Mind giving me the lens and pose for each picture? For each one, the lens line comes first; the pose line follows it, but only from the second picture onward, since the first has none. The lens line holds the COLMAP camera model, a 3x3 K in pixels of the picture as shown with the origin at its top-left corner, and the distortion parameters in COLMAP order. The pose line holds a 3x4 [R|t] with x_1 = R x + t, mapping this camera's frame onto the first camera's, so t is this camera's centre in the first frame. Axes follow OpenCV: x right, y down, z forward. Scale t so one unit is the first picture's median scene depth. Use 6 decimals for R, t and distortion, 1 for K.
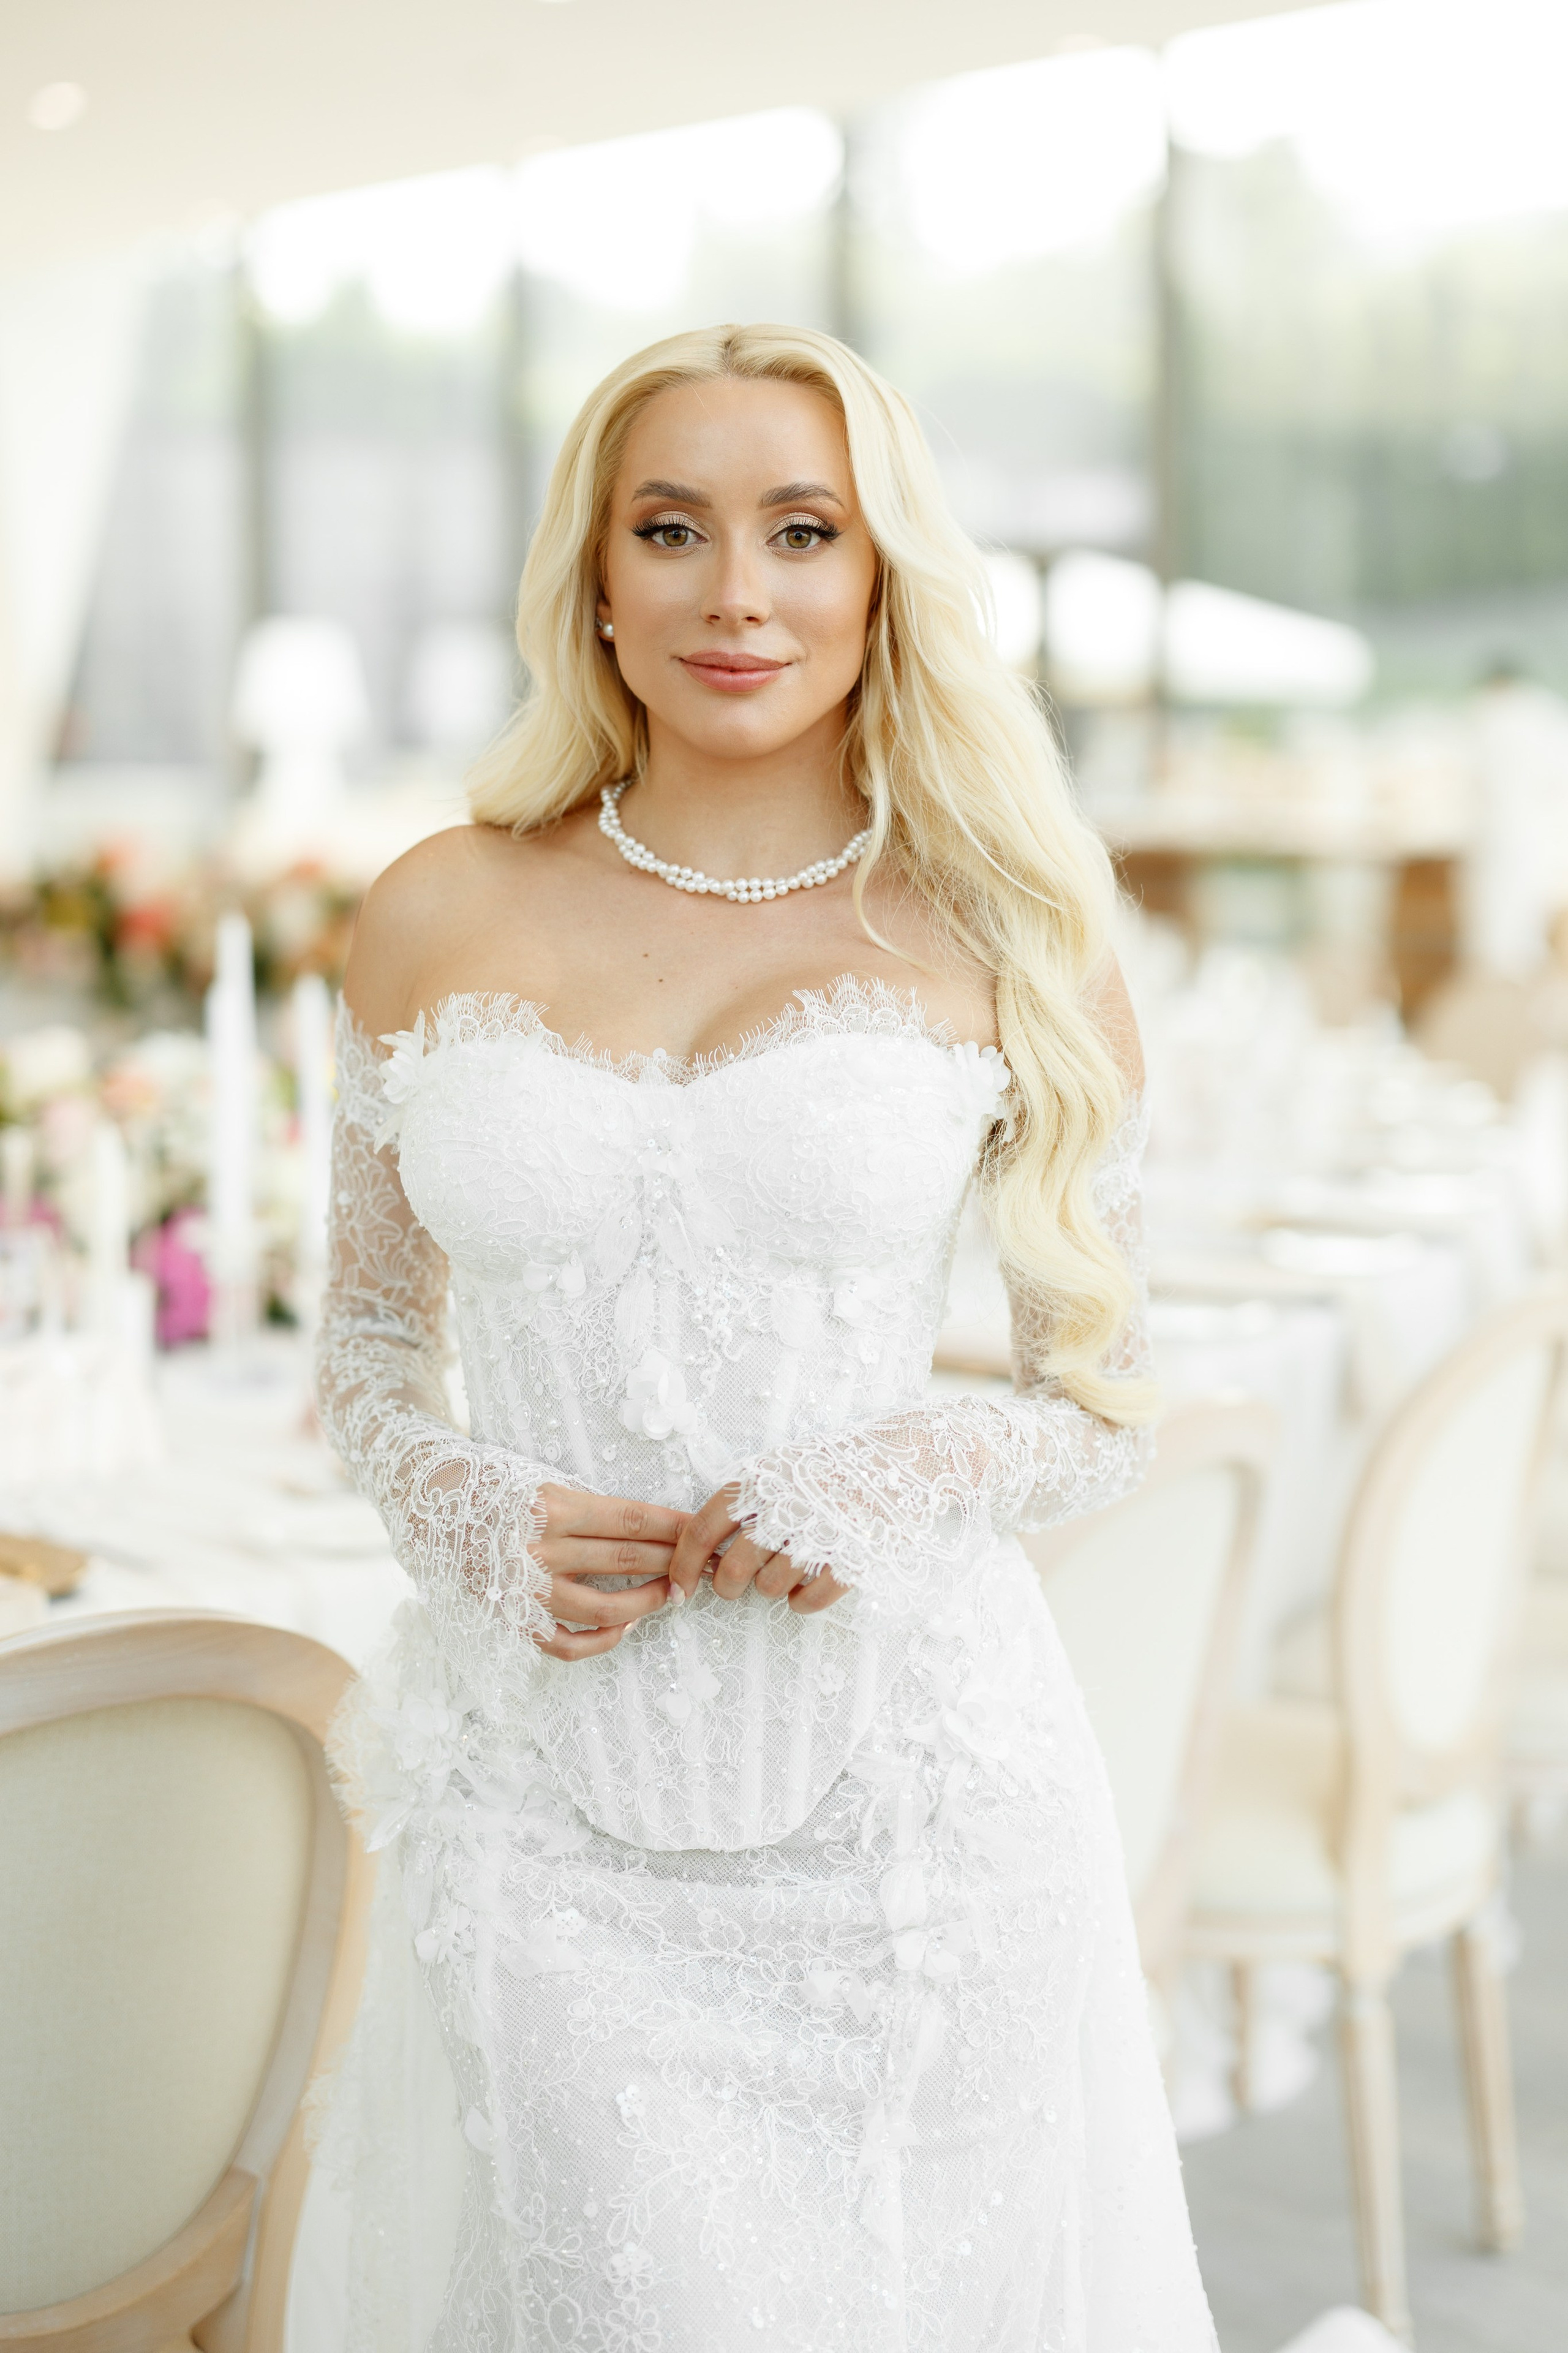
lens RADIAL K [[3373.3, 0, 783.3], [0, 3373.3, 1177.2], [0, 0, 1]] dist [-0.023372, -0.042710]
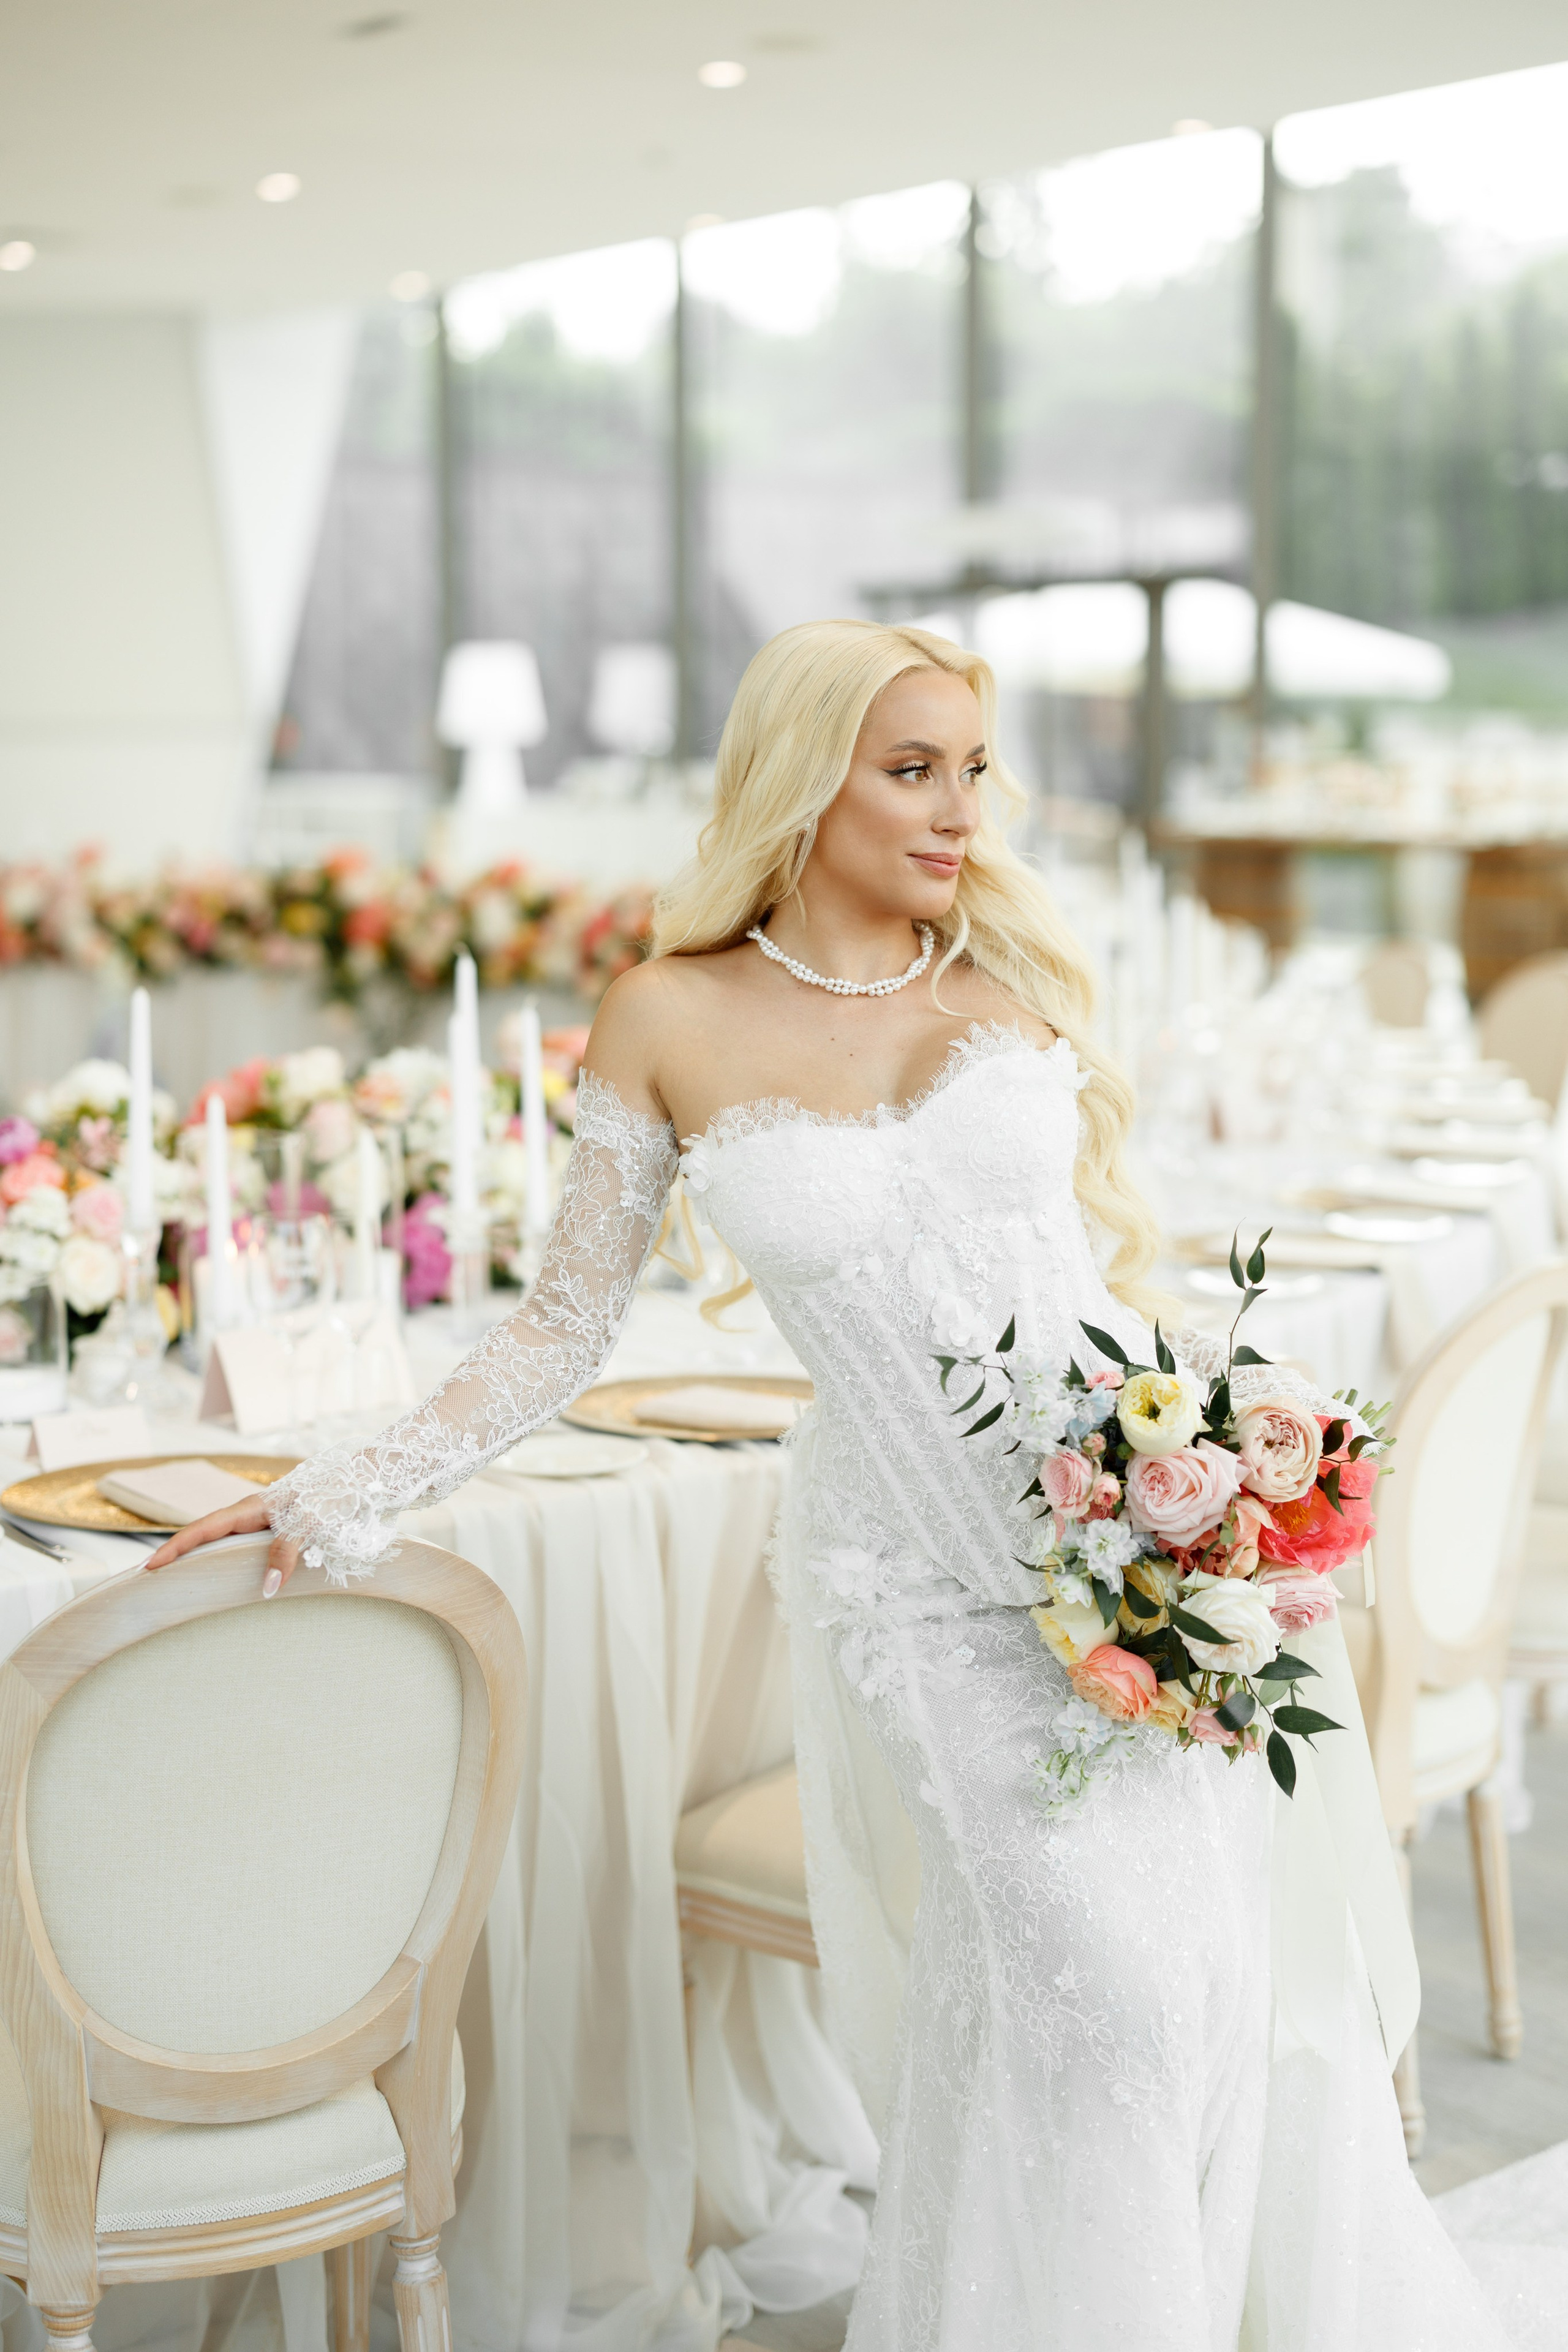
lens RADIAL K [[3372.1, 0, 783.3], [0, 3372.1, 1176.7], [0, 0, 1]] dist [-0.023372, -0.042710]
pose [[0.999096, 0.004884, -0.042236, 0.002686], [-0.003693, 0.999595, 0.028217, -0.021768], [0.042357, -0.028035, 0.998709, -0.150709]]
